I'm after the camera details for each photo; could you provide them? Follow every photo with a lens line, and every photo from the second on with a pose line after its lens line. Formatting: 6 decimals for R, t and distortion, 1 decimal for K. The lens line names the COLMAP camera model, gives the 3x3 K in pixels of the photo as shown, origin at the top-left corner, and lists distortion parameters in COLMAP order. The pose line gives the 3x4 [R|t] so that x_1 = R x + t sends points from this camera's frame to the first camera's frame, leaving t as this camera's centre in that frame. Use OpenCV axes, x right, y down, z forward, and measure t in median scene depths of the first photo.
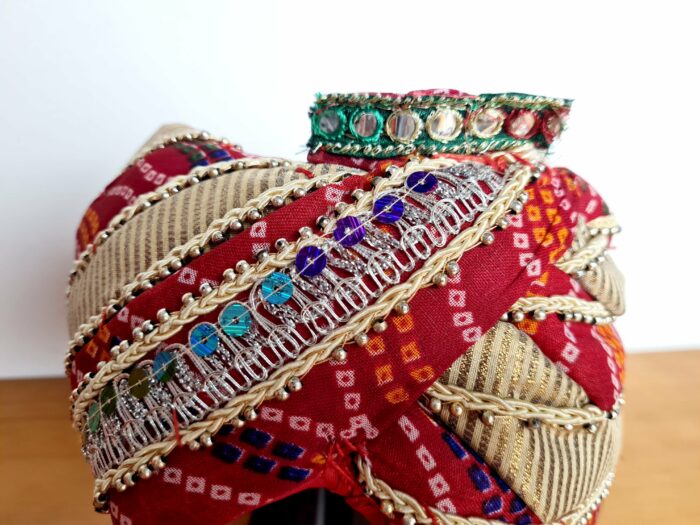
lens RADIAL K [[539.7, 0, 352.8], [0, 539.7, 275.6], [0, 0, 1]] dist [-0.011290, -0.002471]
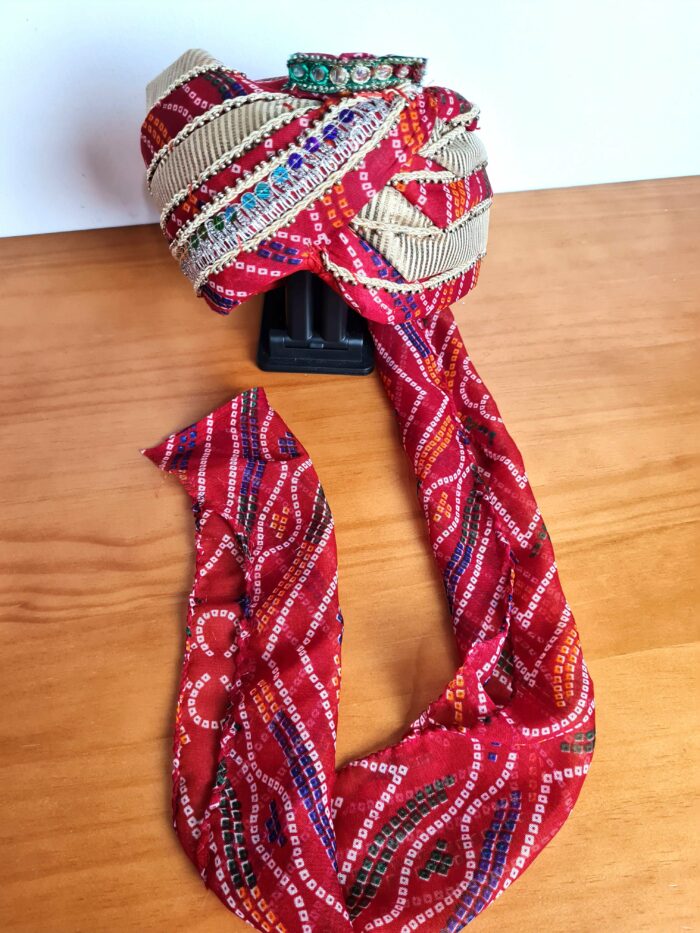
lens RADIAL K [[719.3, 0, 344.8], [0, 719.3, 466.4], [0, 0, 1]] dist [-0.011290, -0.002471]
pose [[0.999253, -0.037323, -0.009989, 0.098783], [0.037501, 0.874669, 0.483268, -0.325897], [-0.009300, -0.483282, 0.875415, -2.032834]]
